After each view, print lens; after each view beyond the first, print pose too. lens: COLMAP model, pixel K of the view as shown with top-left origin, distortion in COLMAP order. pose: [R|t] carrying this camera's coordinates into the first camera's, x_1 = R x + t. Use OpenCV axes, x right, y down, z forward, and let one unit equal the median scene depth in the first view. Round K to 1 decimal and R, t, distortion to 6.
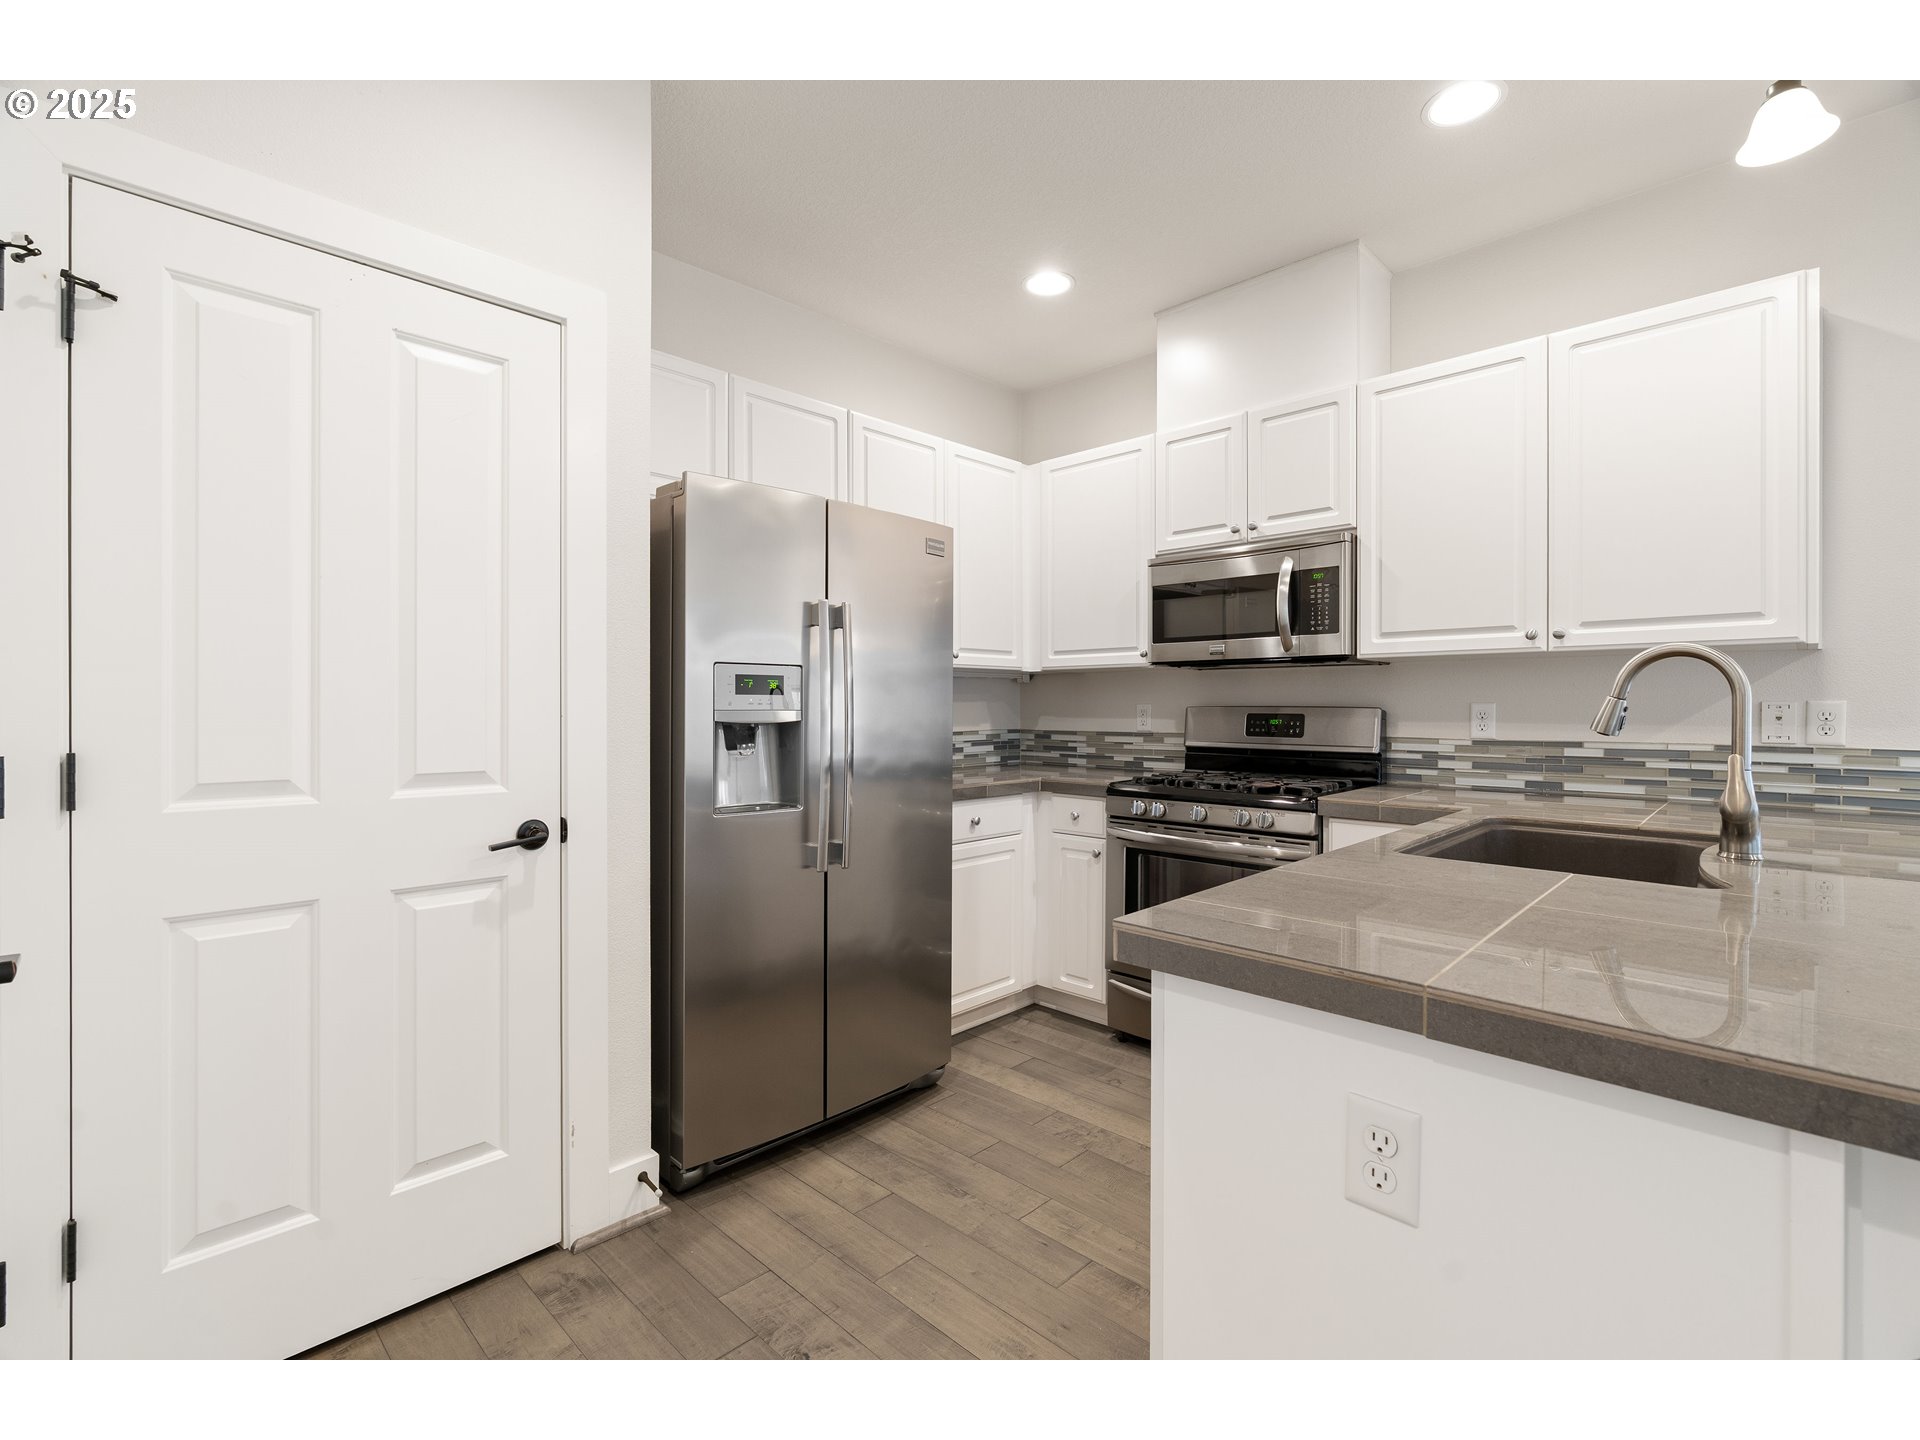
lens RADIAL K [[870.9, 0, 961.0], [0, 870.9, 709.9], [0, 0, 1]] dist [-0.005194, 0.000583]
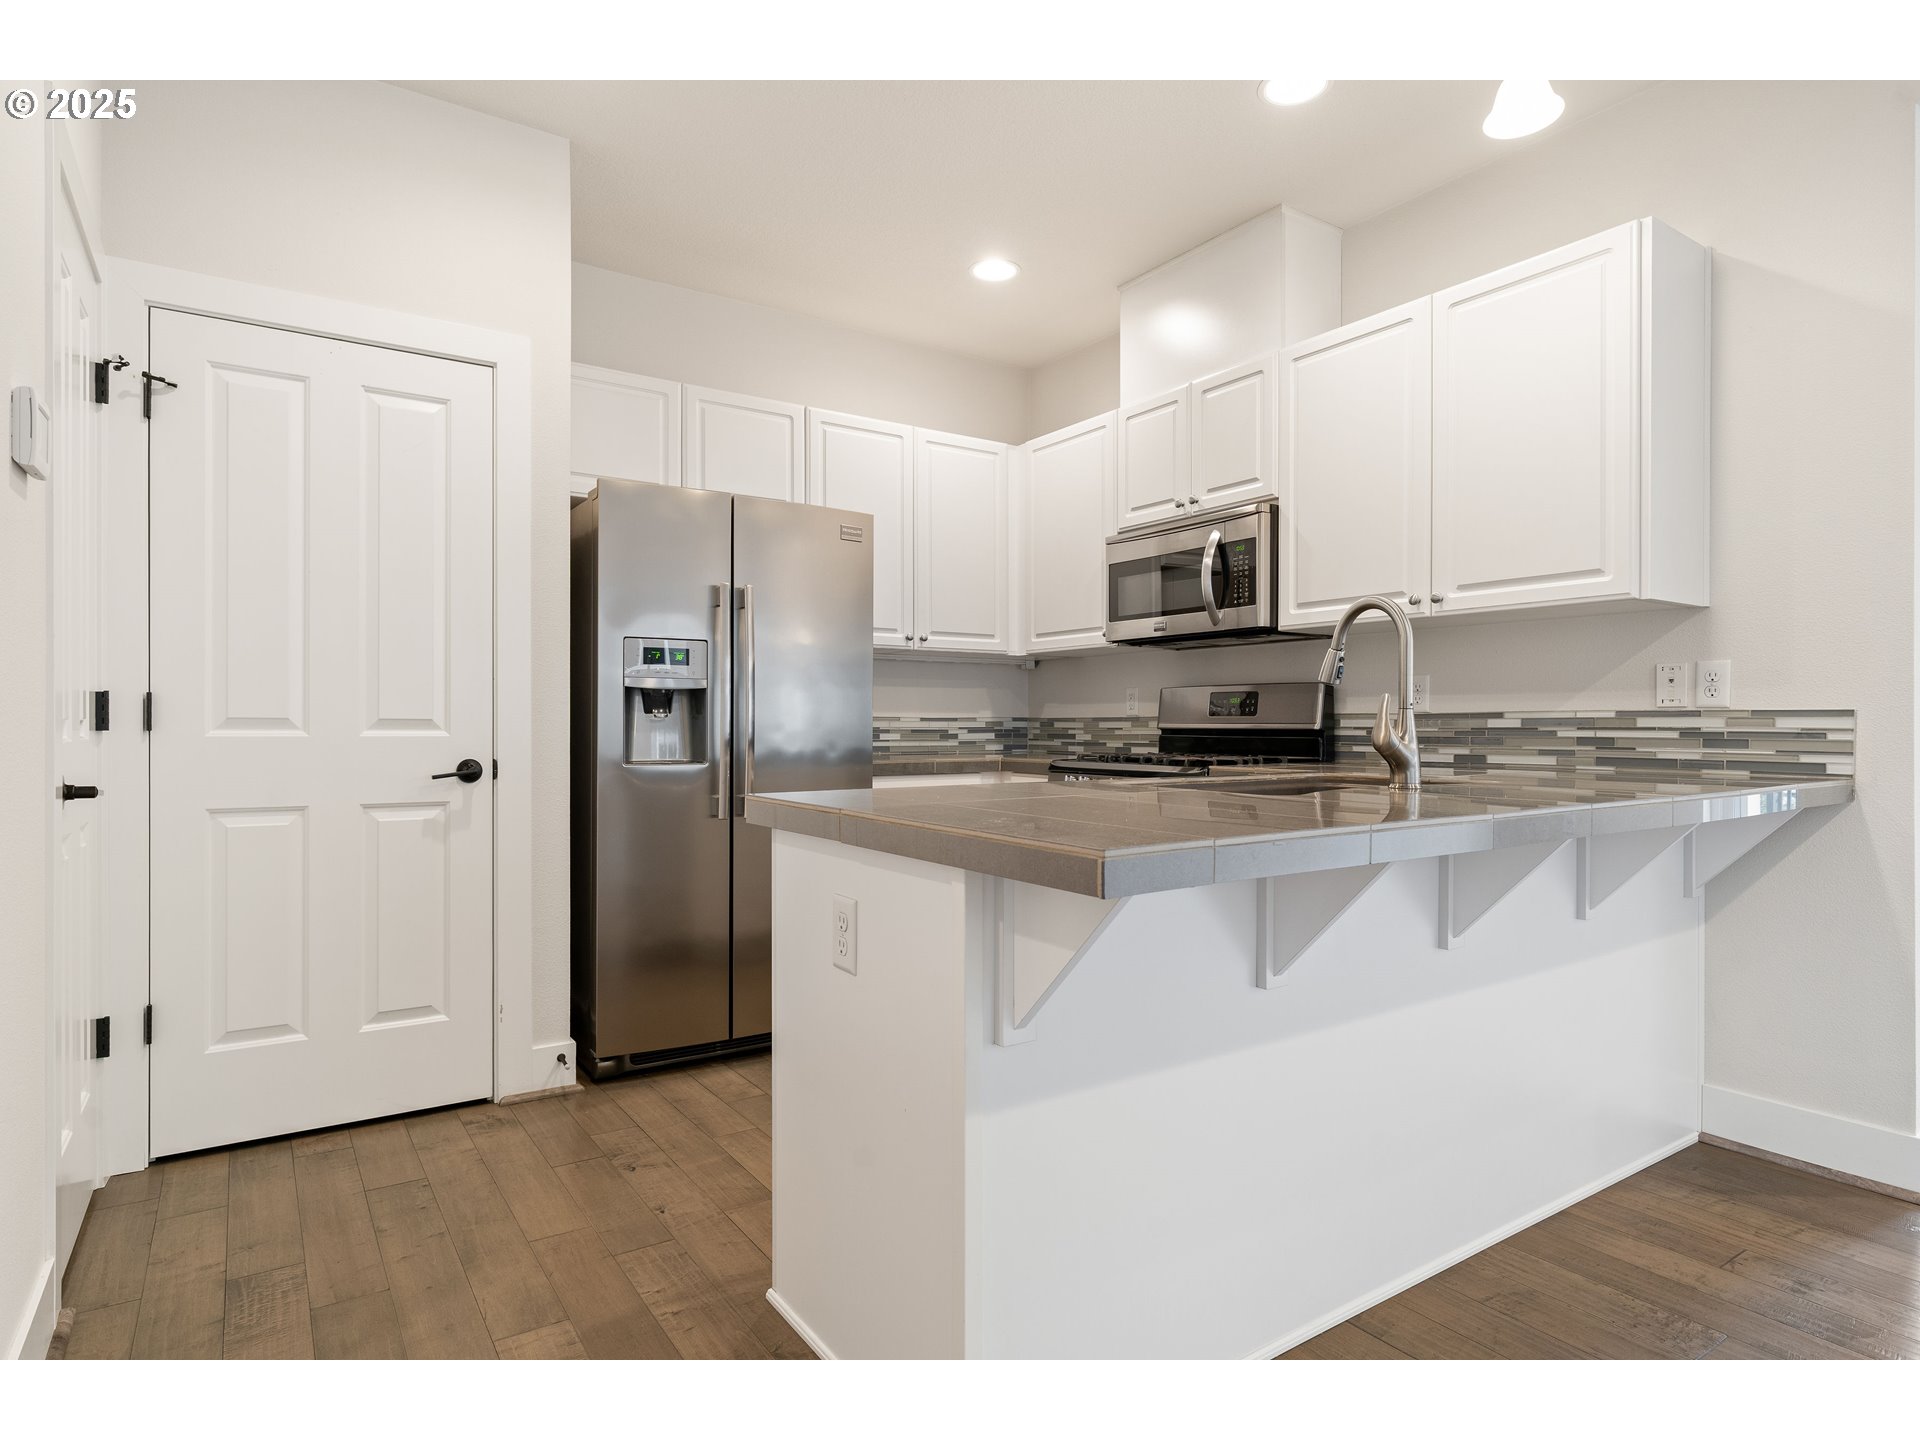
lens RADIAL K [[1051.7, 0, 957.9], [0, 1051.7, 730.7], [0, 0, 1]] dist [-0.001581, -0.001411]
pose [[0.979665, 0.001574, -0.200636, 0.356962], [-0.001450, 0.999999, 0.000765, 0.056750], [0.200637, -0.000459, 0.979666, -0.251676]]
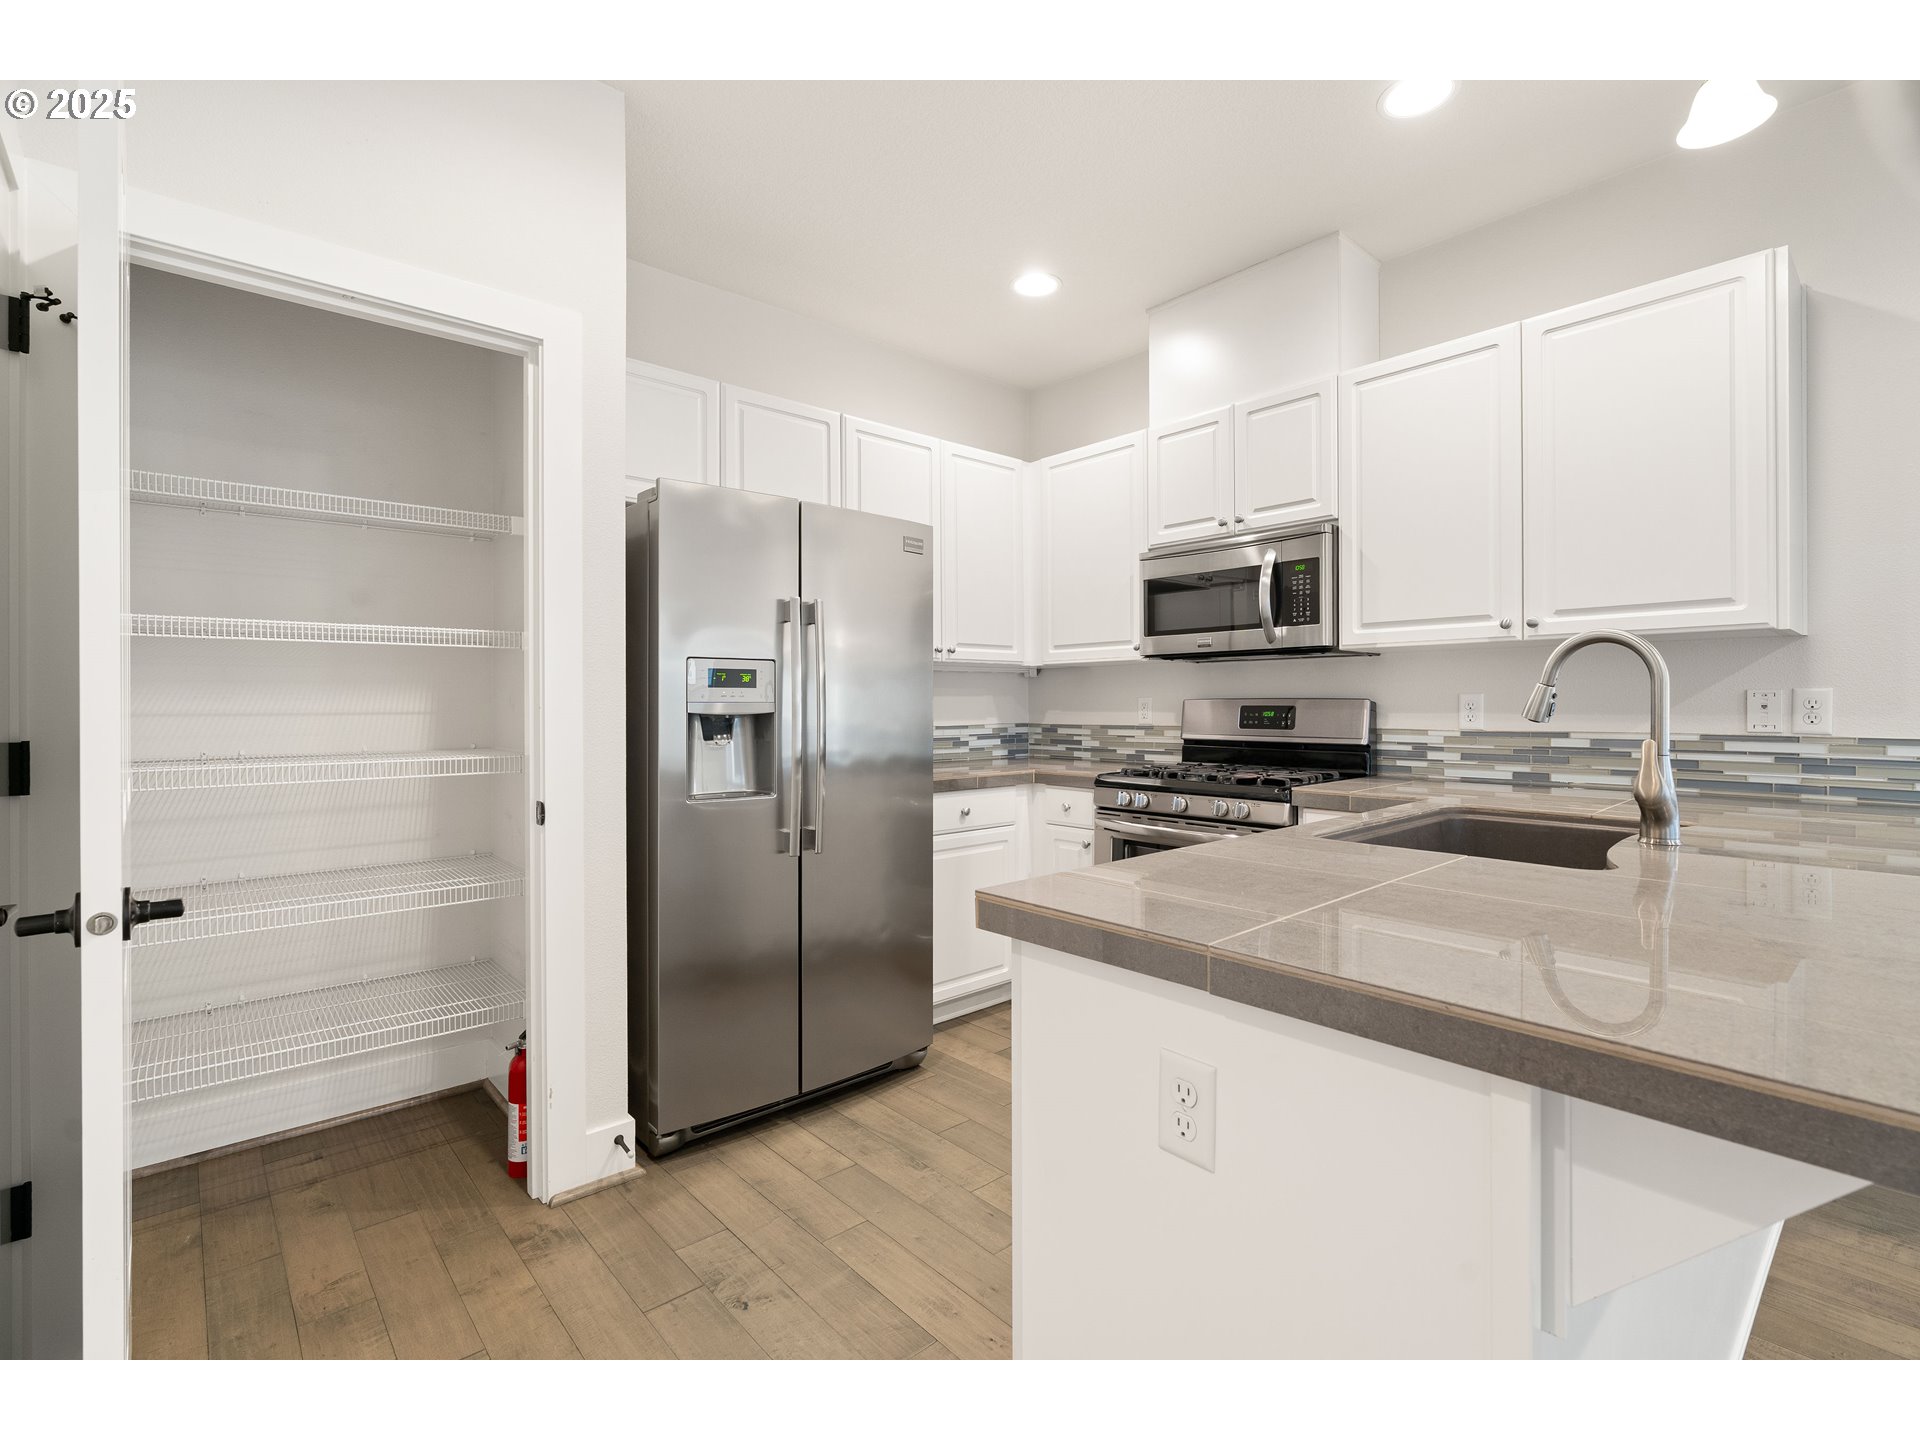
lens RADIAL K [[878.0, 0, 965.6], [0, 878.0, 705.0], [0, 0, 1]] dist [-0.004775, 0.000169]
pose [[0.997826, -0.003973, -0.065789, 0.098232], [0.003763, 0.999987, -0.003328, 0.006750], [0.065801, 0.003073, 0.997828, -0.034878]]
